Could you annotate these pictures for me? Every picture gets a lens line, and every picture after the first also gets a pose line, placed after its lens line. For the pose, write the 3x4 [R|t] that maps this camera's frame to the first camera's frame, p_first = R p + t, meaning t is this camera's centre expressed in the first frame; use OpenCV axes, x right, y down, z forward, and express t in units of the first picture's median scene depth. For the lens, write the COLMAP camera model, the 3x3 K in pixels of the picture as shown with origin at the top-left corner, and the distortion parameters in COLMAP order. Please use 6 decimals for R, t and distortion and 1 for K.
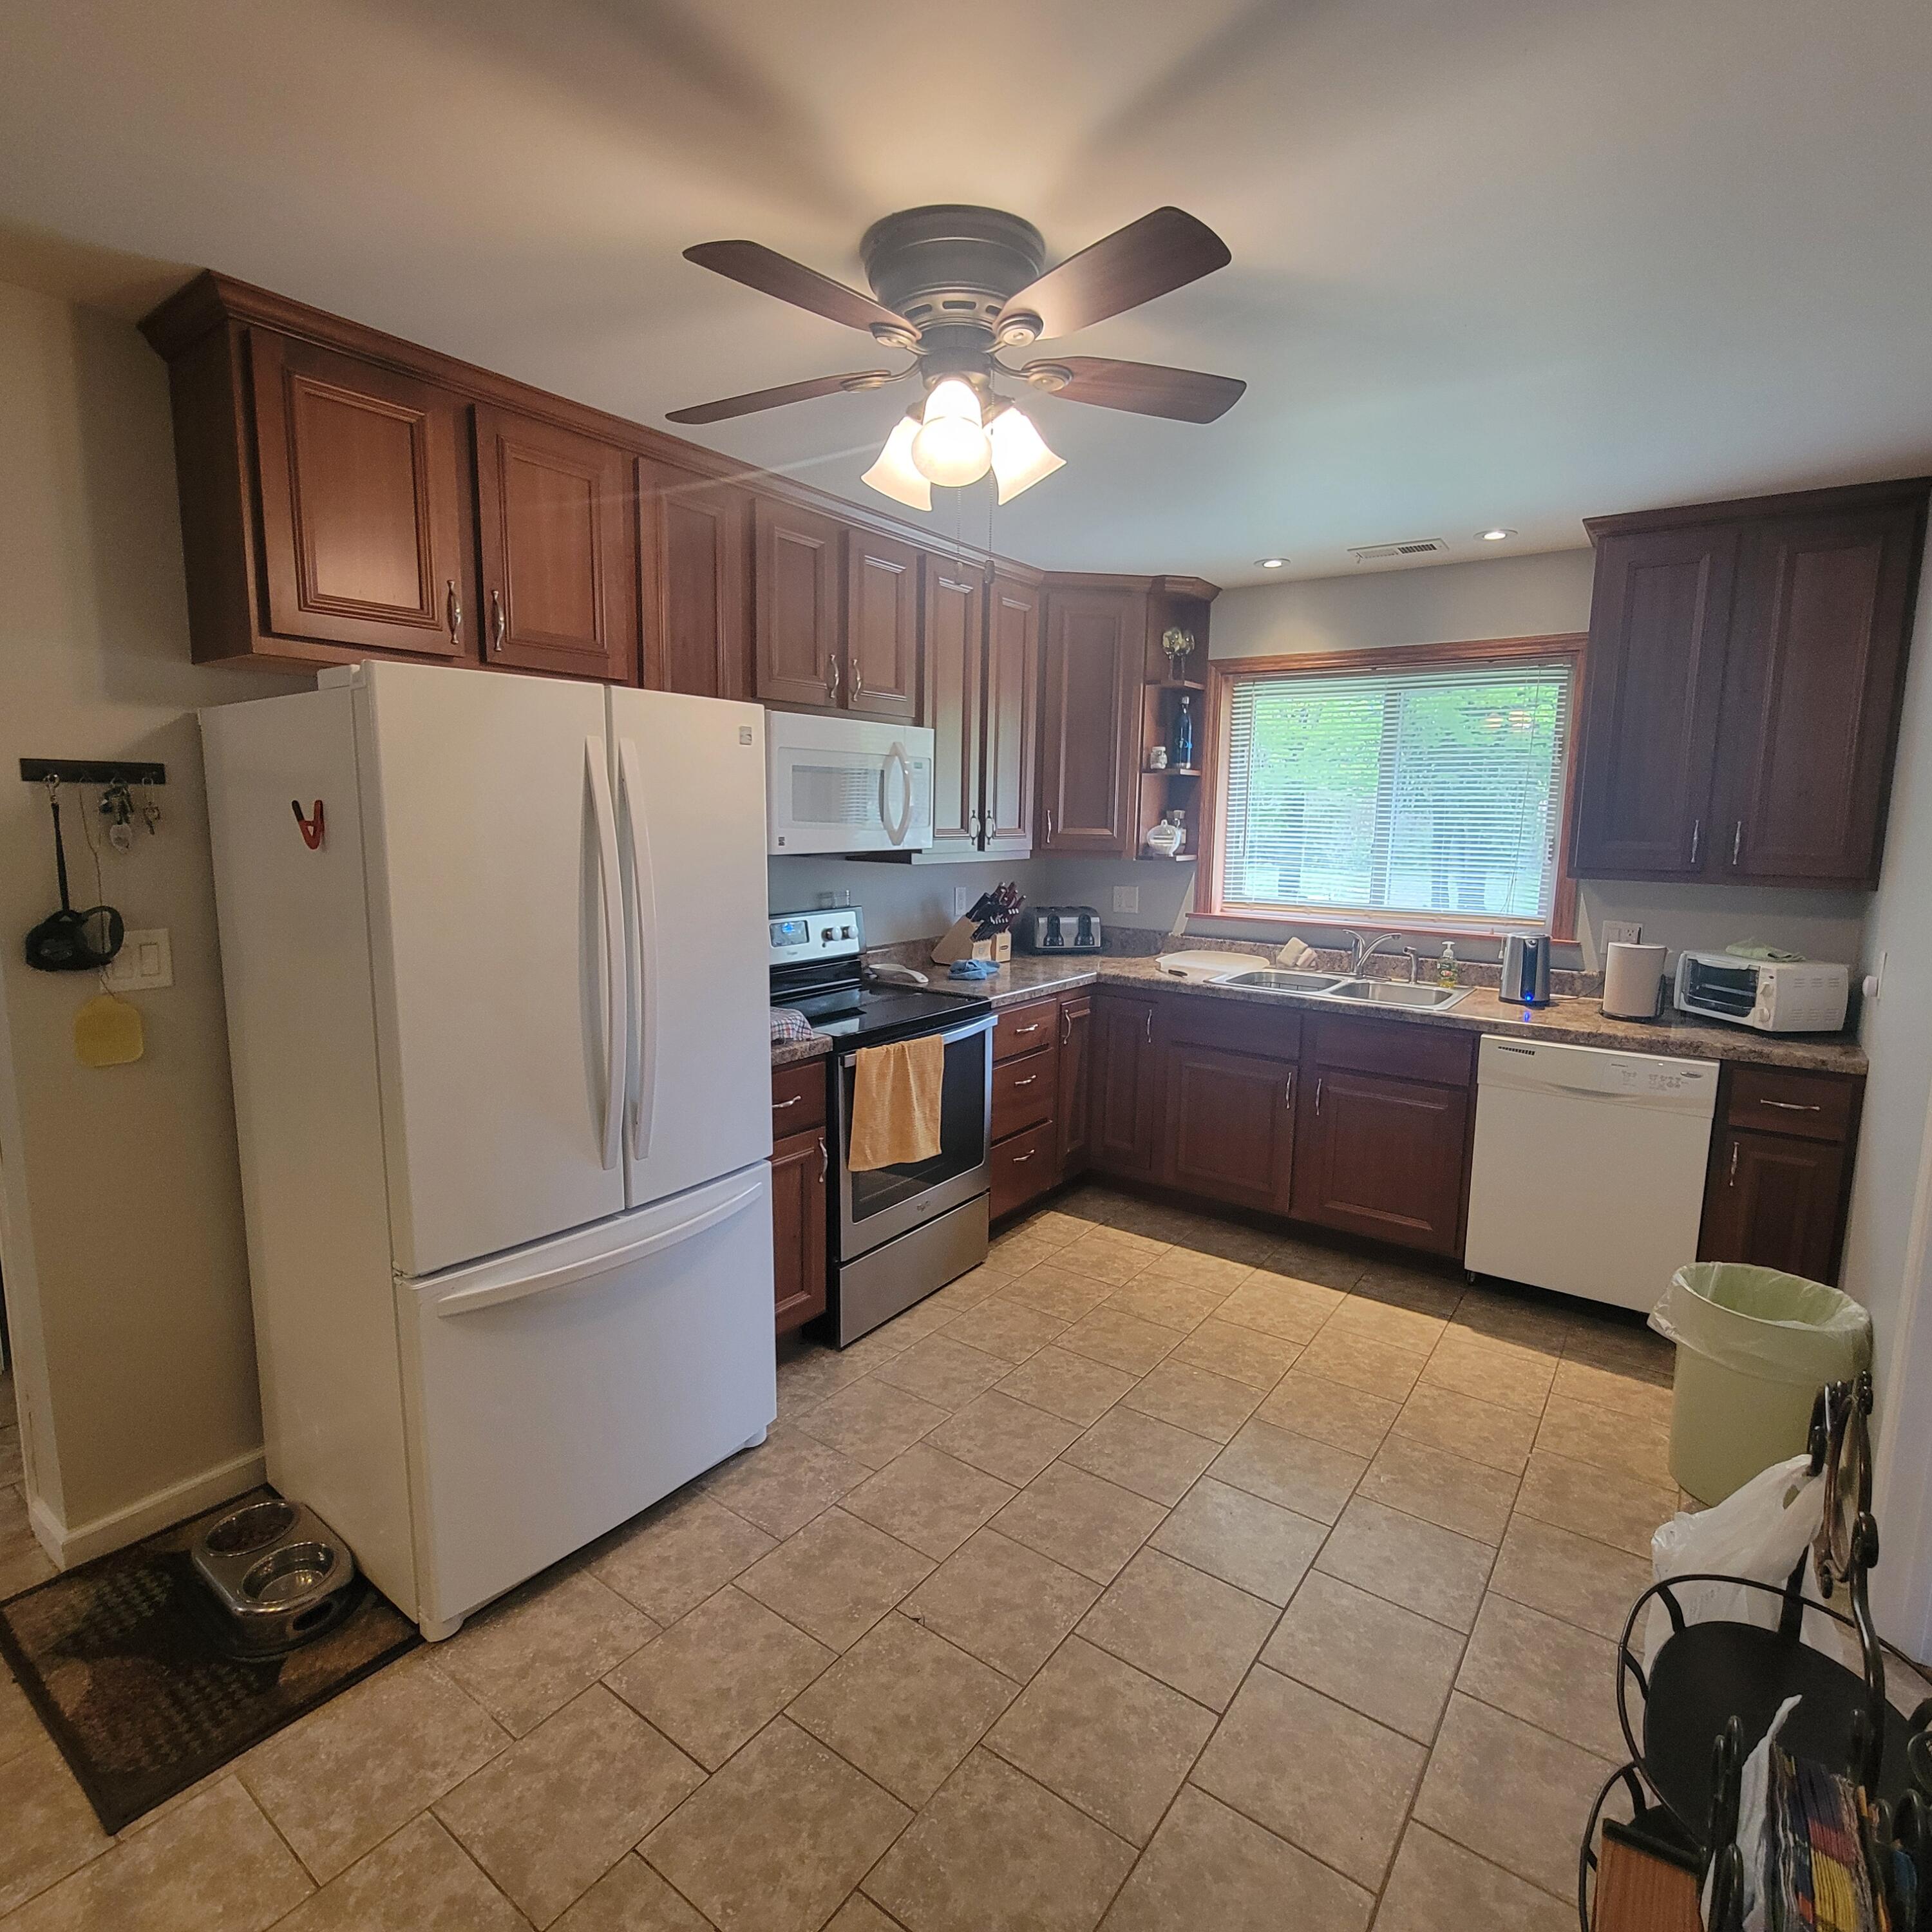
lens RADIAL K [[1043.1, 0, 966.0], [0, 1043.1, 966.0], [0, 0, 1]] dist [-0.000699, 0.000832]
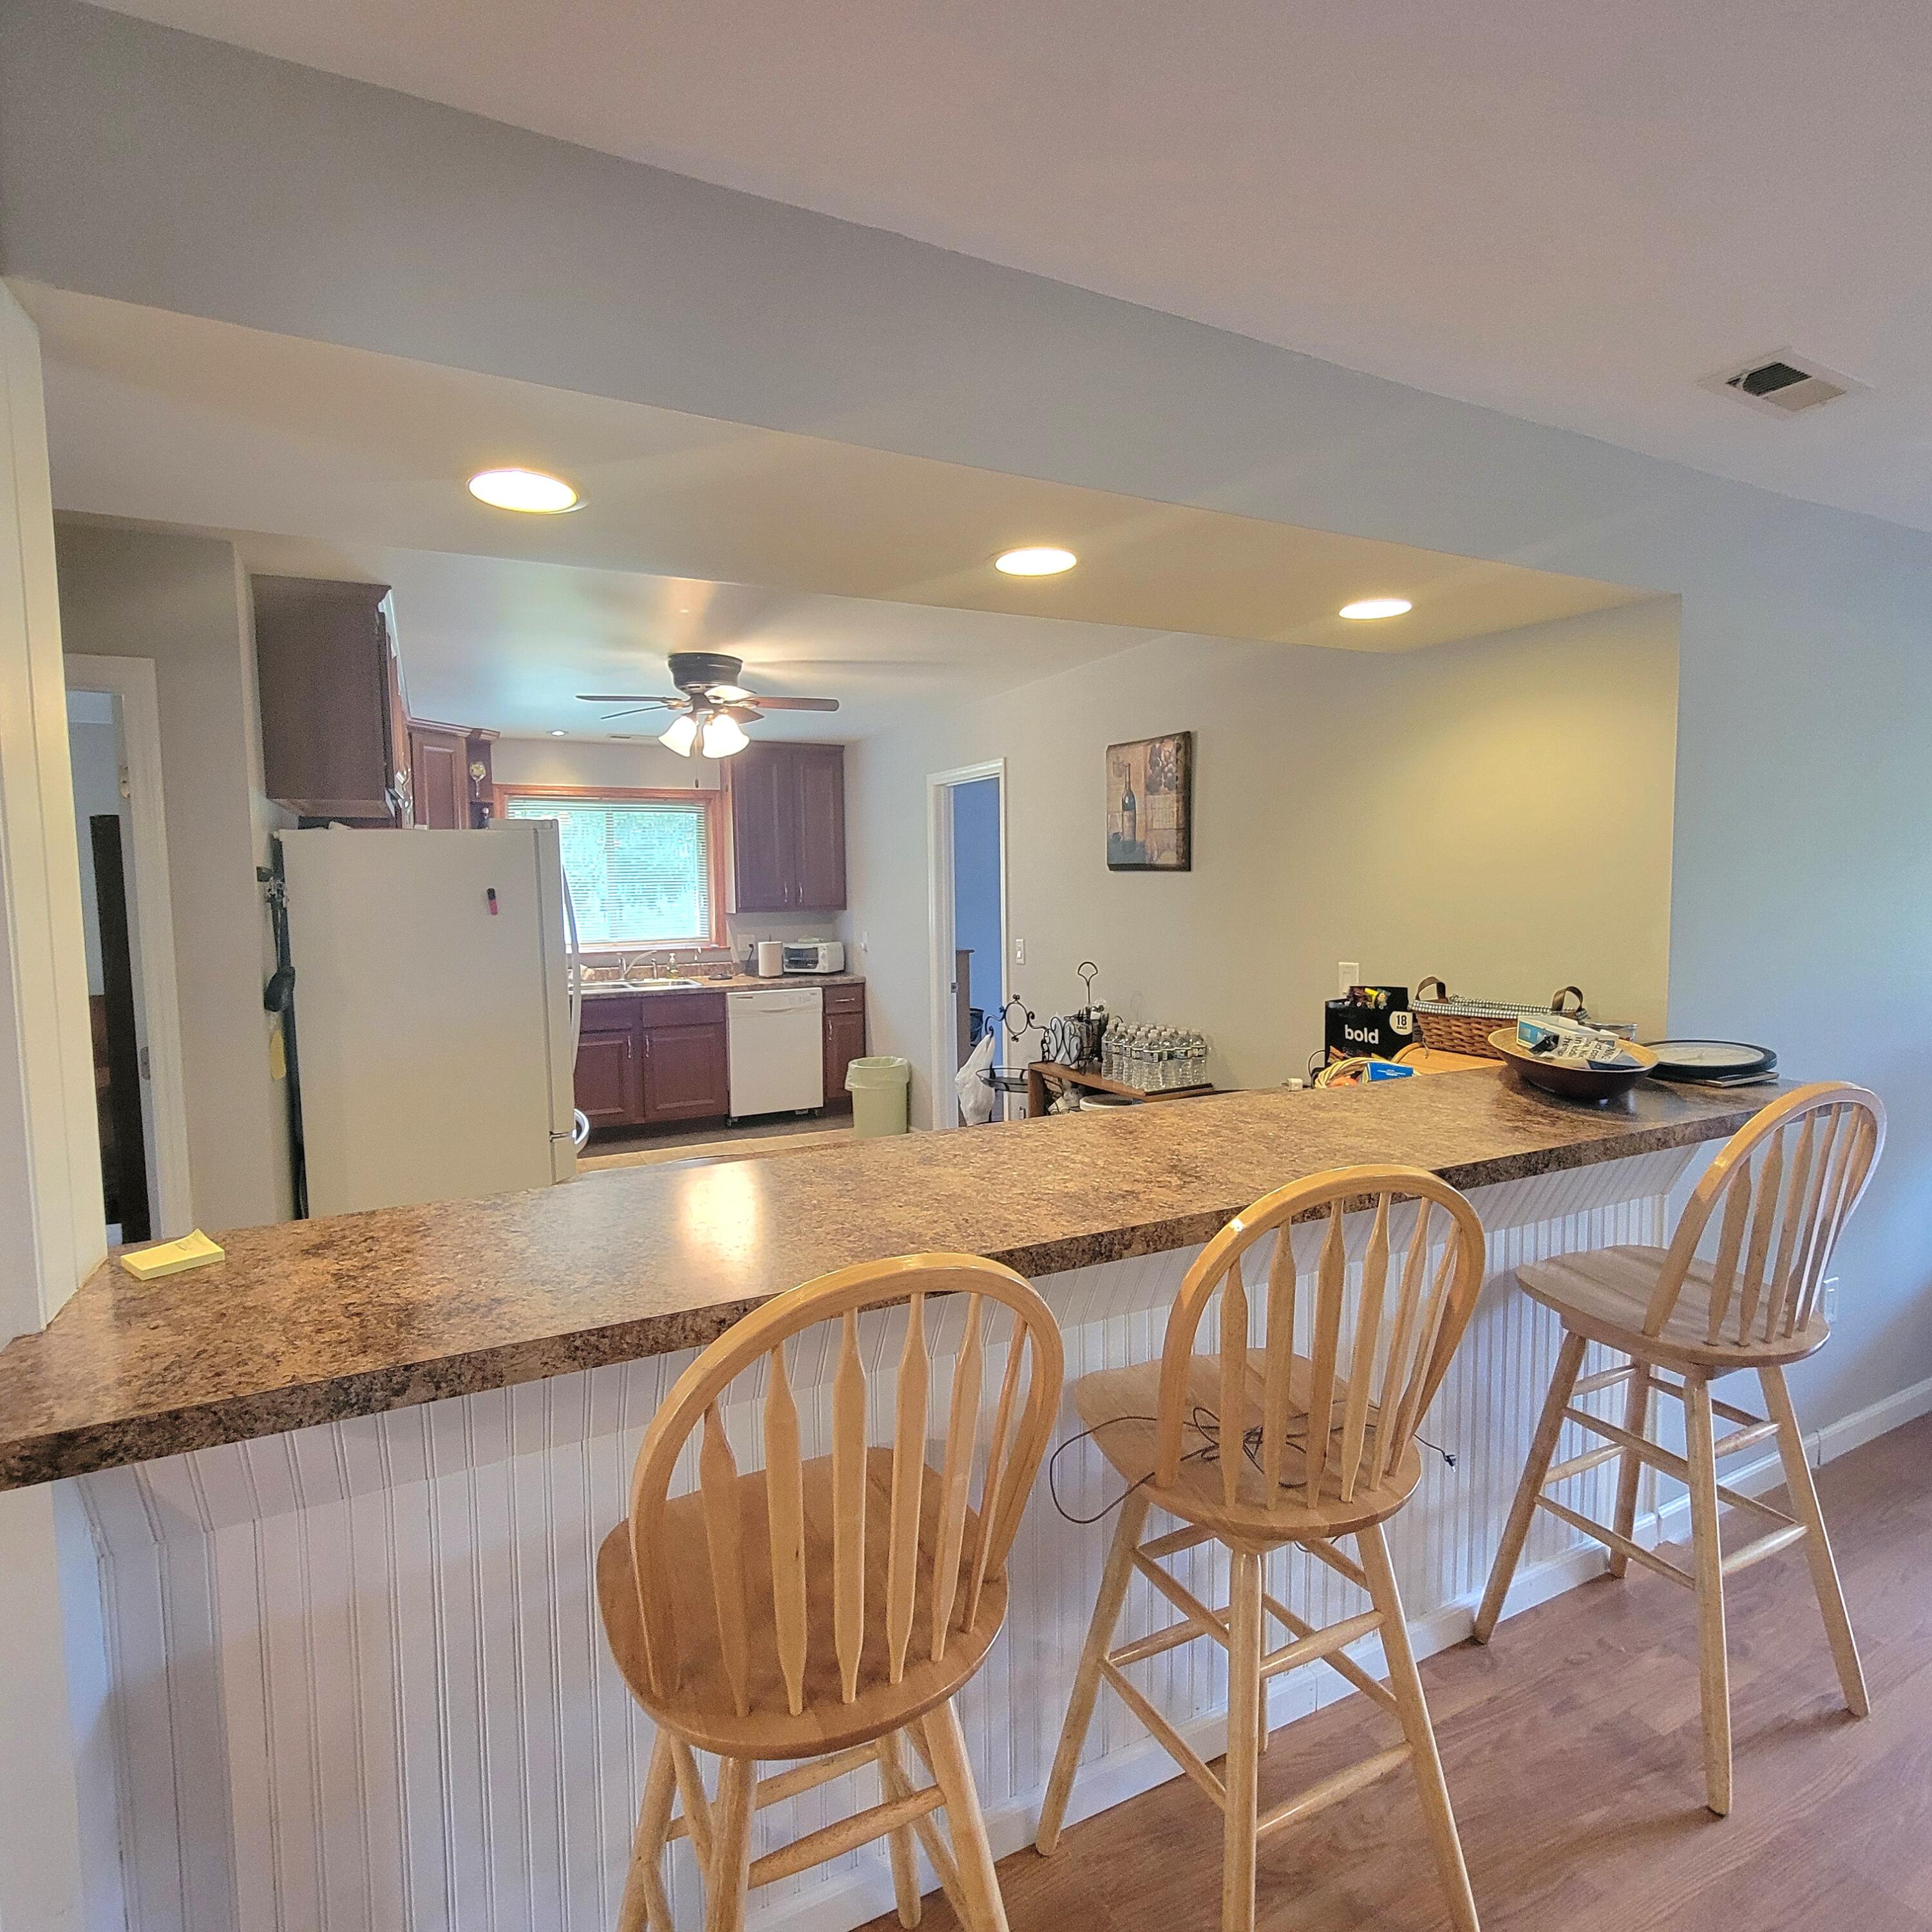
lens RADIAL K [[1103.9, 0, 966.0], [0, 1103.9, 966.0], [0, 0, 1]] dist [-0.000240, 0.000111]
pose [[0.445976, -0.092238, 0.890280, -1.161750], [0.149662, 0.988357, 0.027428, 0.024674], [-0.882444, 0.121009, 0.454588, -0.353965]]
